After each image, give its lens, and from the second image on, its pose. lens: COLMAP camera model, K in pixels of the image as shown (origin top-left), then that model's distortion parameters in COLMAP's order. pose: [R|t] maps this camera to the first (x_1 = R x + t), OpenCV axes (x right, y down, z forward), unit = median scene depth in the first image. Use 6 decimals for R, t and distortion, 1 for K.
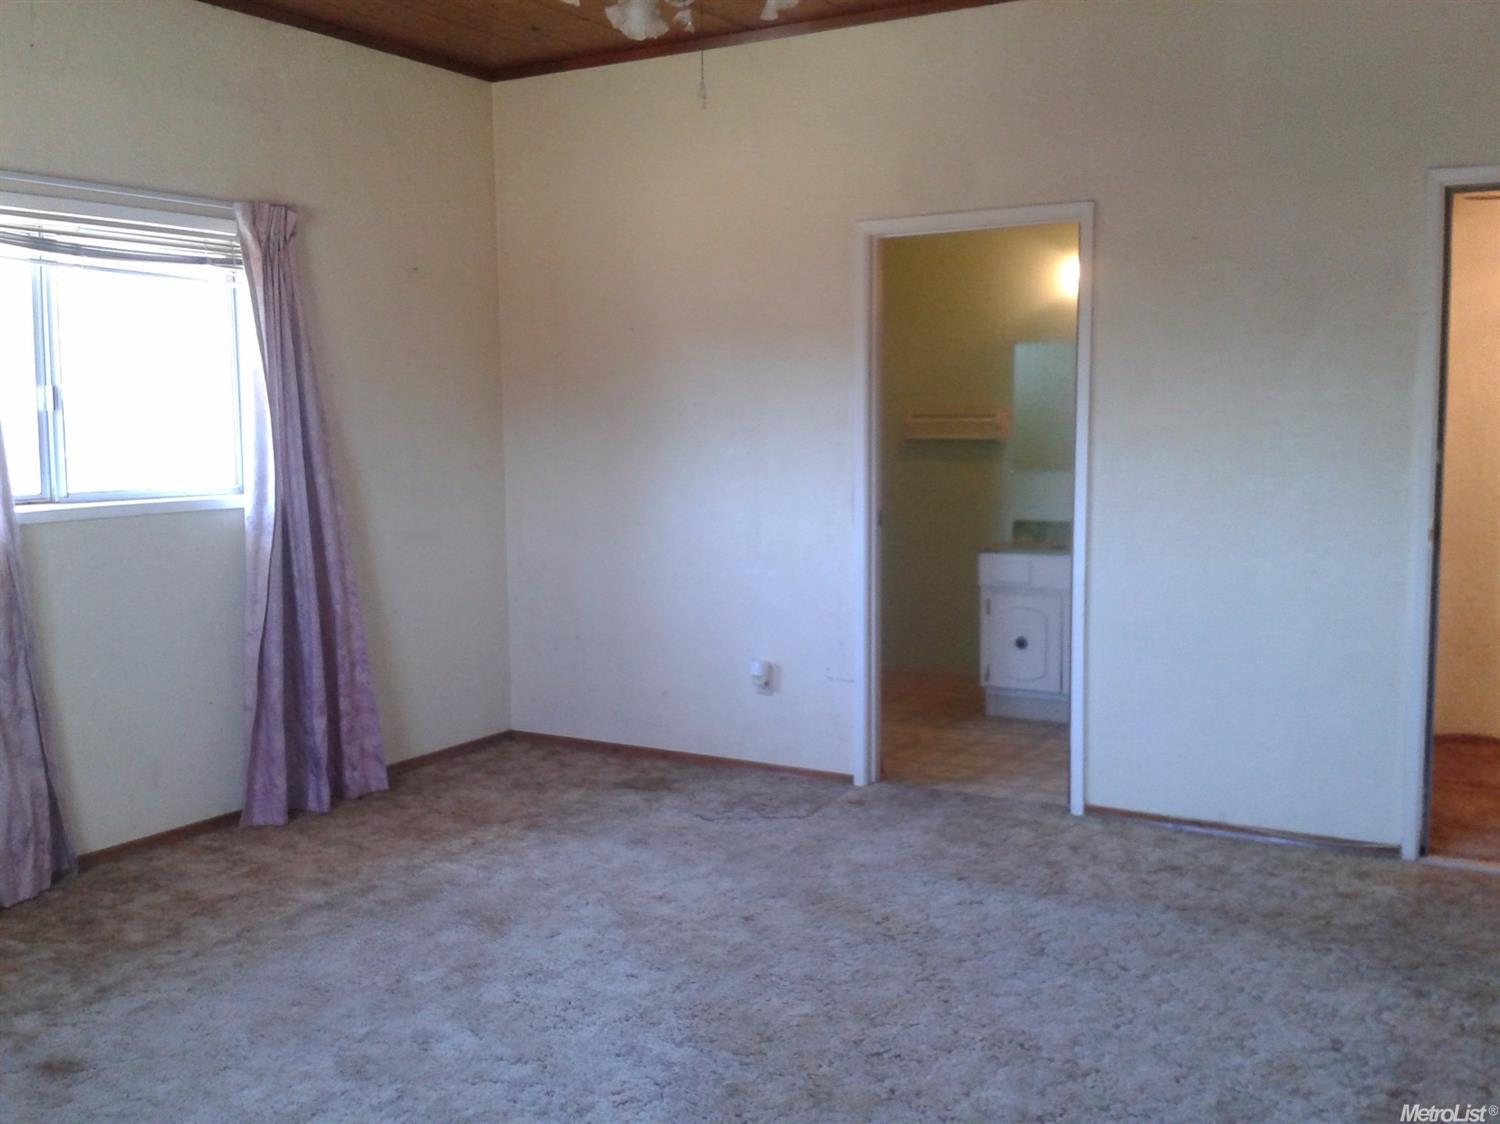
lens RADIAL K [[1522.3, 0, 717.2], [0, 1522.3, 560.5], [0, 0, 1]] dist [0.012152, -0.023786]
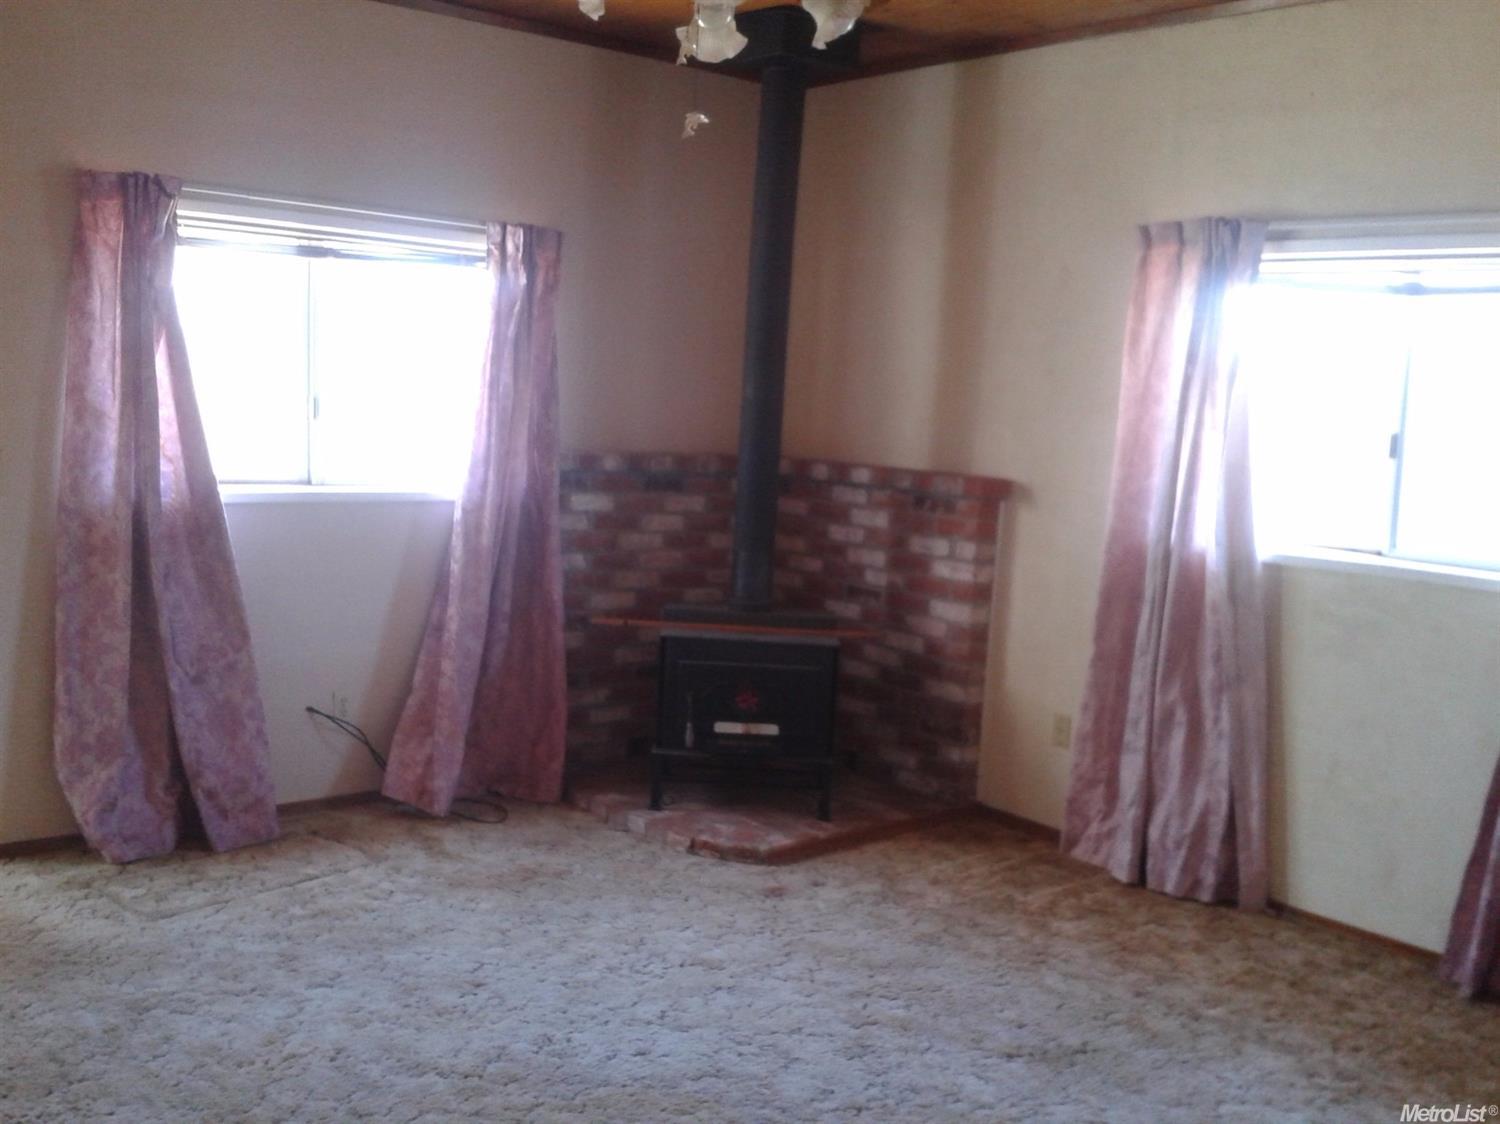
lens RADIAL K [[1522.3, 0, 717.2], [0, 1522.3, 560.5], [0, 0, 1]] dist [0.012152, -0.023786]
pose [[-0.335812, 0.102705, -0.936313, 0.798976], [-0.143191, 0.976918, 0.158515, -0.167364], [0.930982, 0.187303, -0.313354, 1.211852]]
